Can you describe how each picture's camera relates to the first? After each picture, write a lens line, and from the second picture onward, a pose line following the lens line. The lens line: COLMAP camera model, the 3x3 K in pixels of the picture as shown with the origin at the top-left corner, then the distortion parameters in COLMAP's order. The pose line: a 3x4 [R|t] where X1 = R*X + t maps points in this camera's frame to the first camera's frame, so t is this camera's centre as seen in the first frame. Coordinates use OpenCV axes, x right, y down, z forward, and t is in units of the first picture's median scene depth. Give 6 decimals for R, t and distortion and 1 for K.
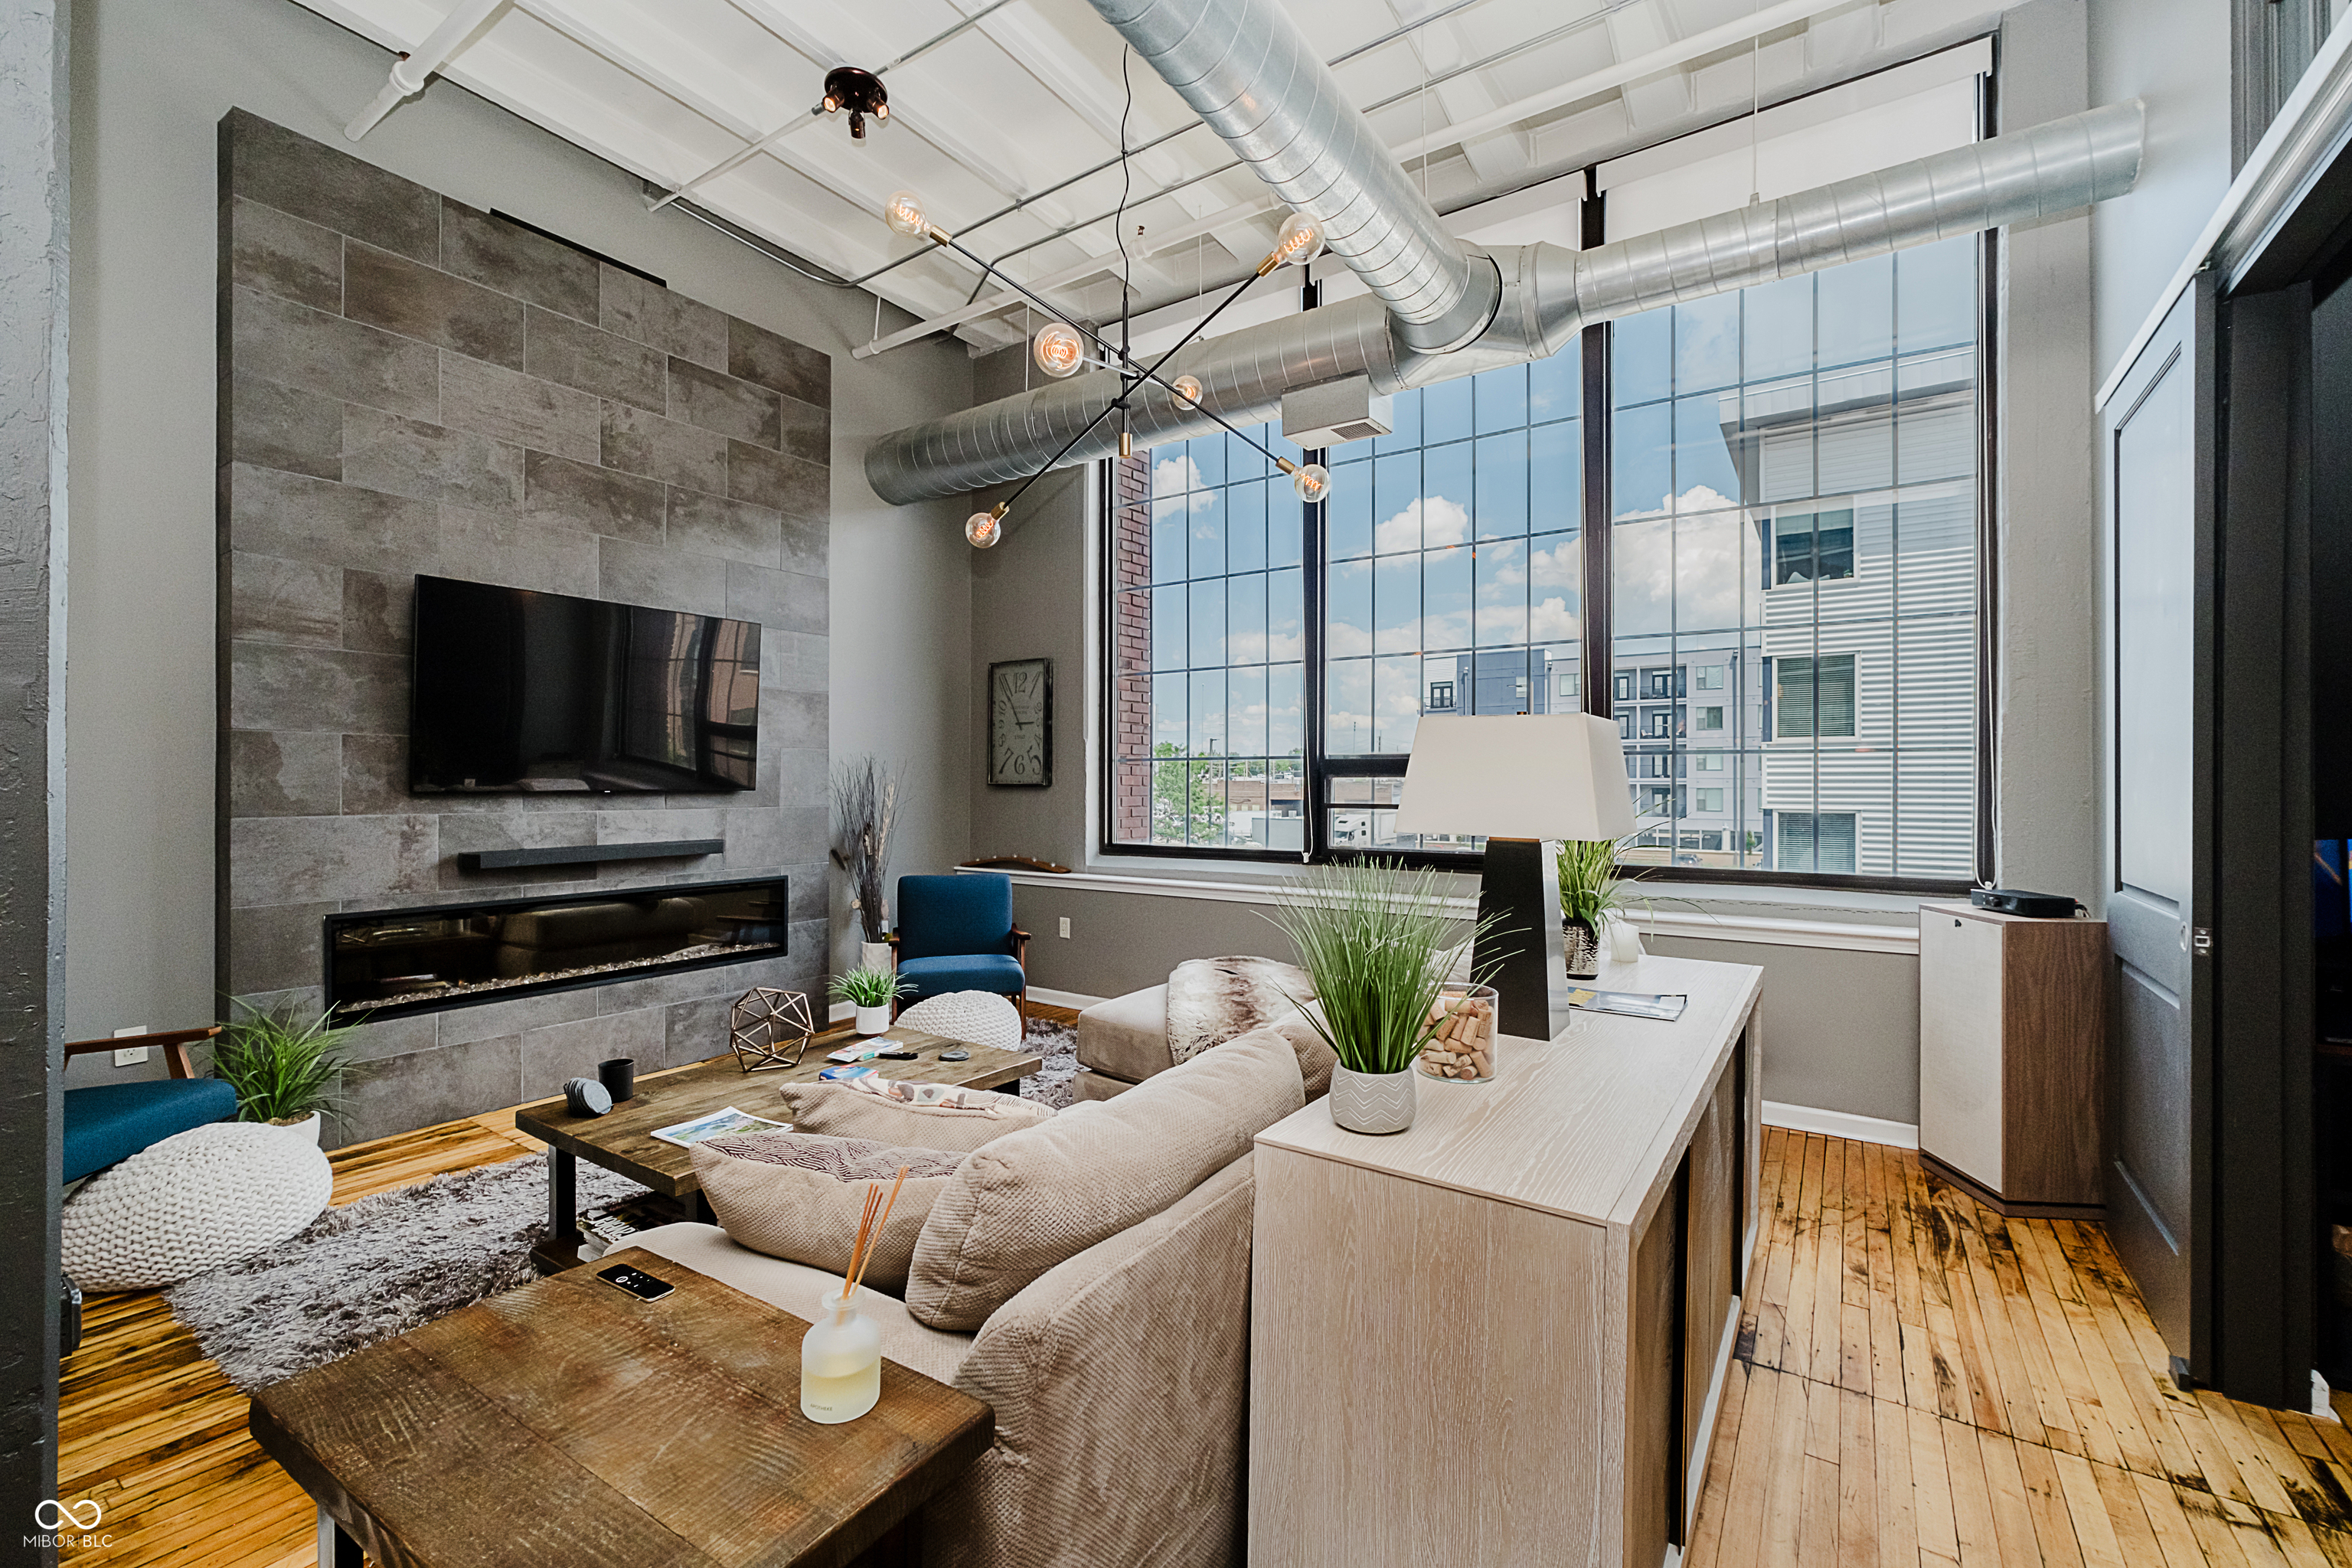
lens RADIAL K [[1002.4, 0, 1184.0], [0, 1002.4, 780.7], [0, 0, 1]] dist [-0.010154, 0.005922]
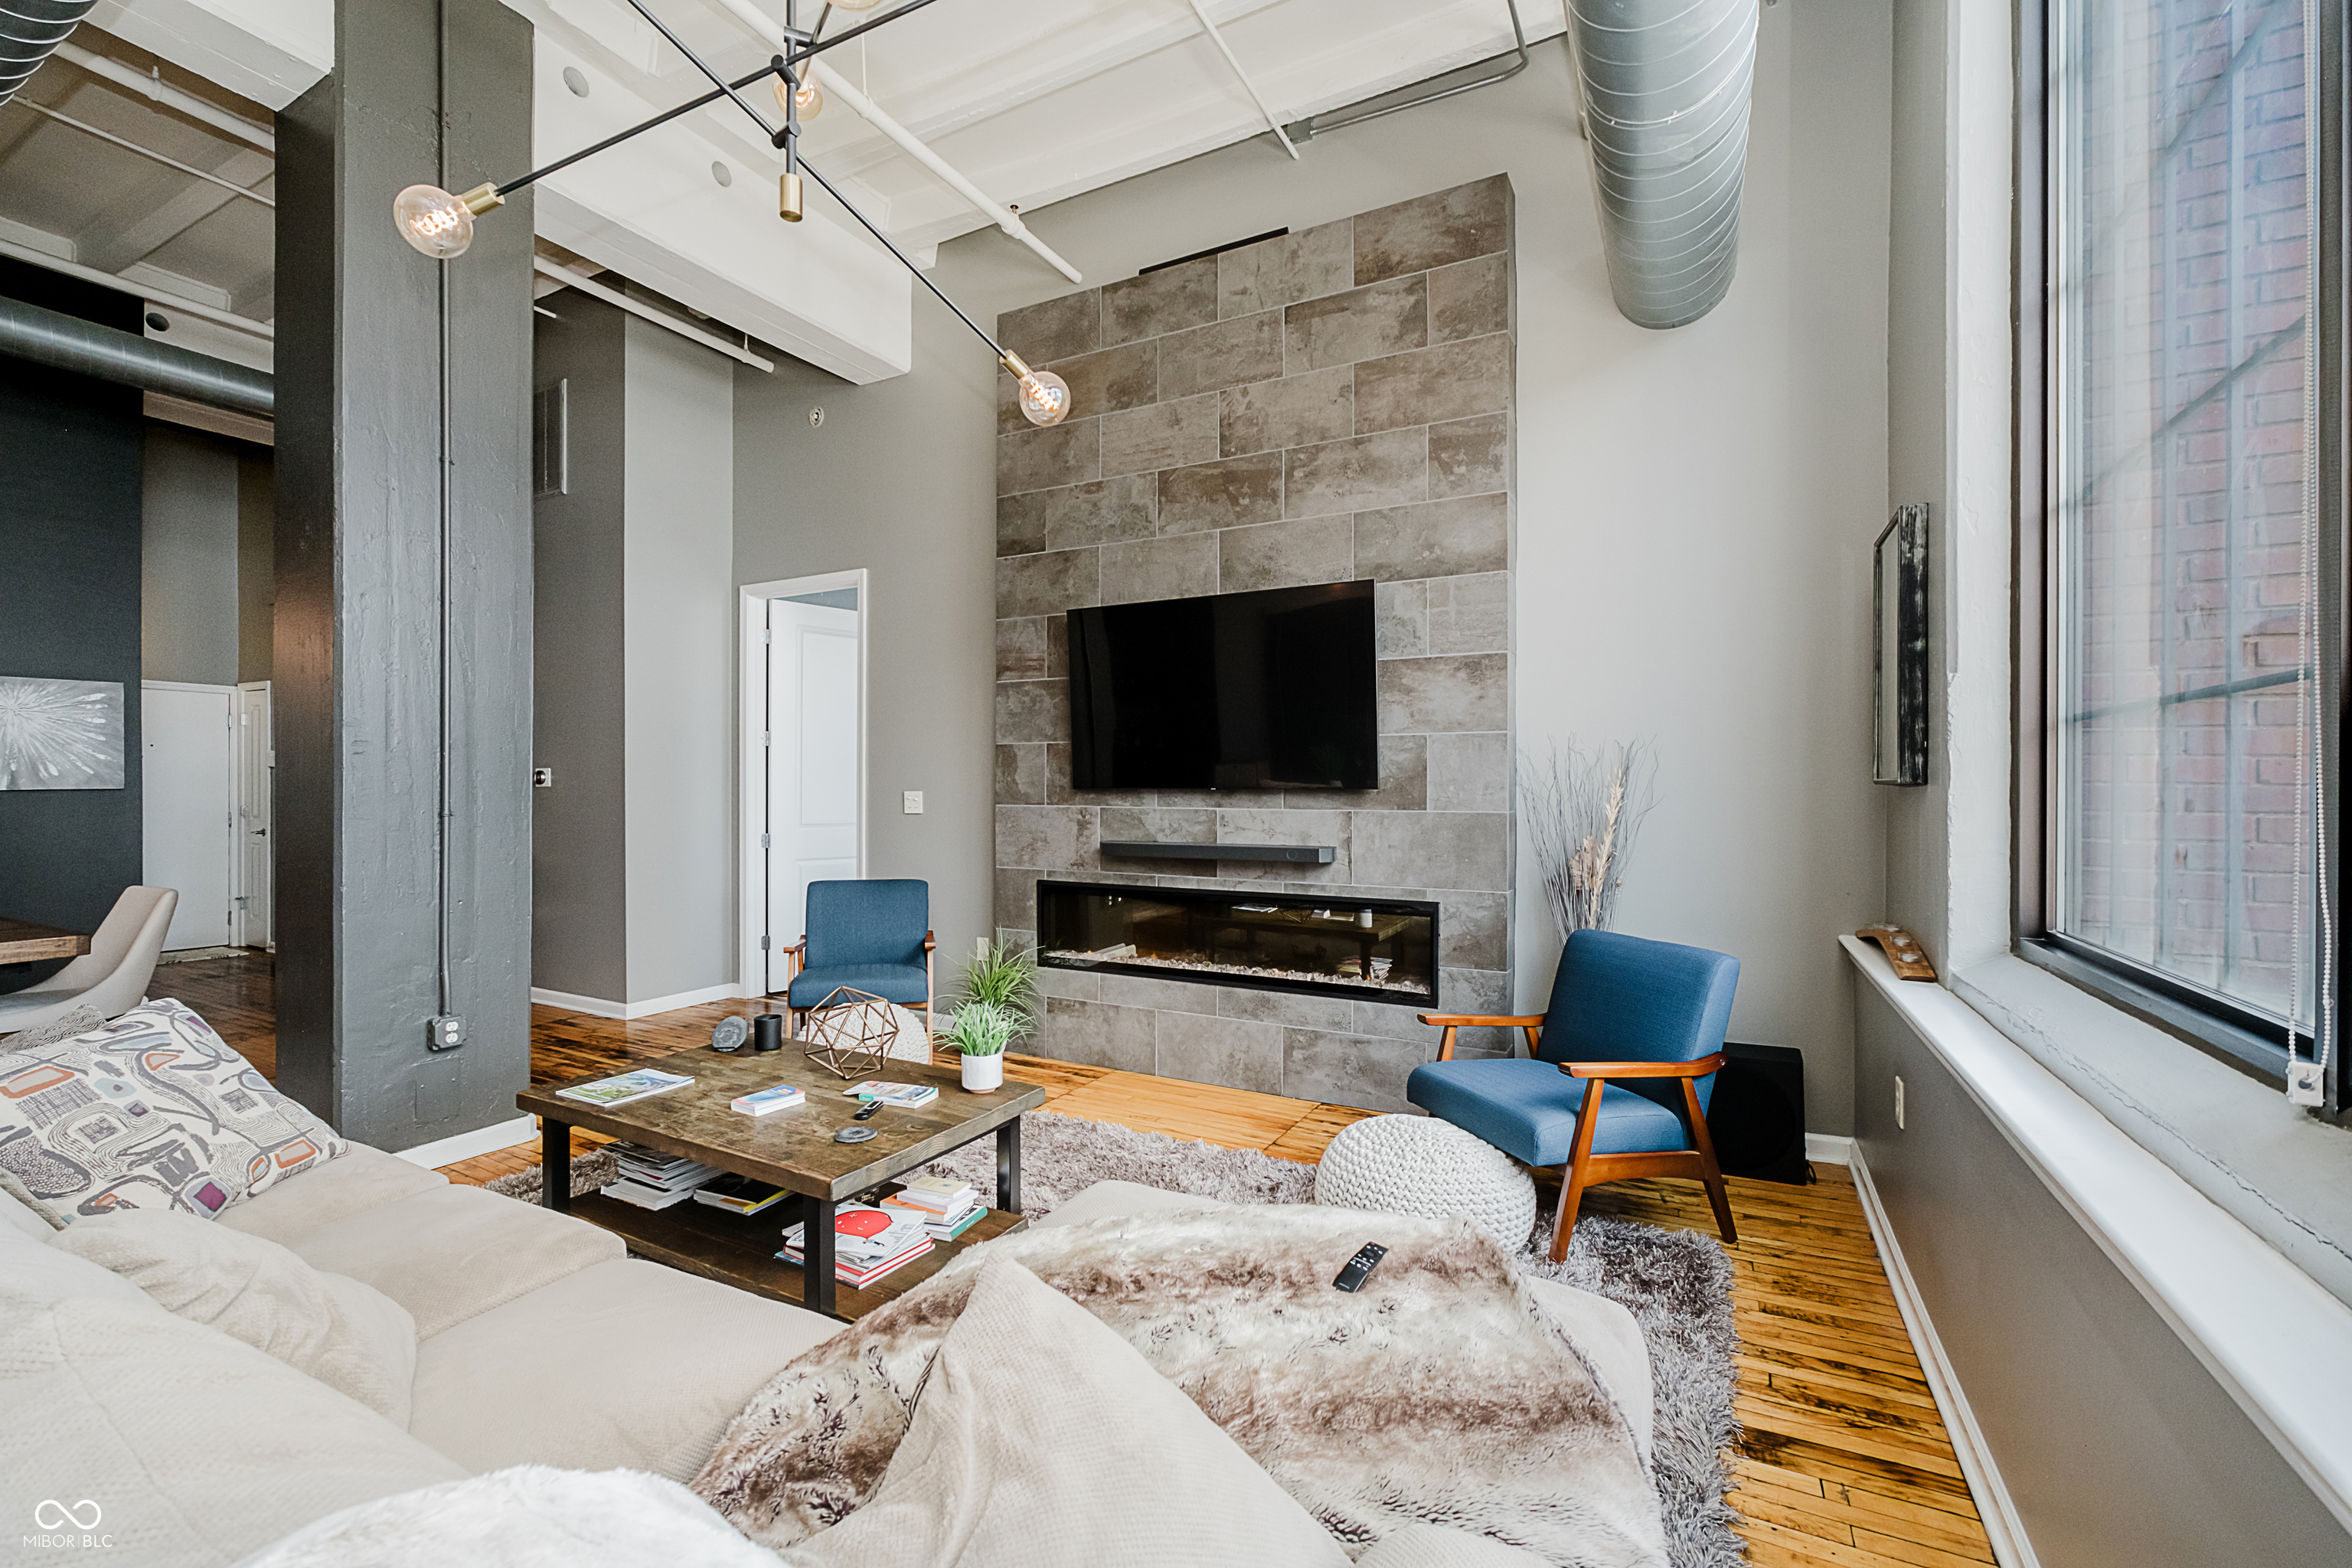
lens RADIAL K [[1002.4, 0, 1168.2], [0, 1002.4, 788.8], [0, 0, 1]] dist [-0.010154, 0.005922]
pose [[0.085849, -0.001569, -0.996307, 0.400304], [-0.001758, 0.999997, -0.001726, 0.012590], [0.996307, 0.001899, 0.085846, 0.868990]]
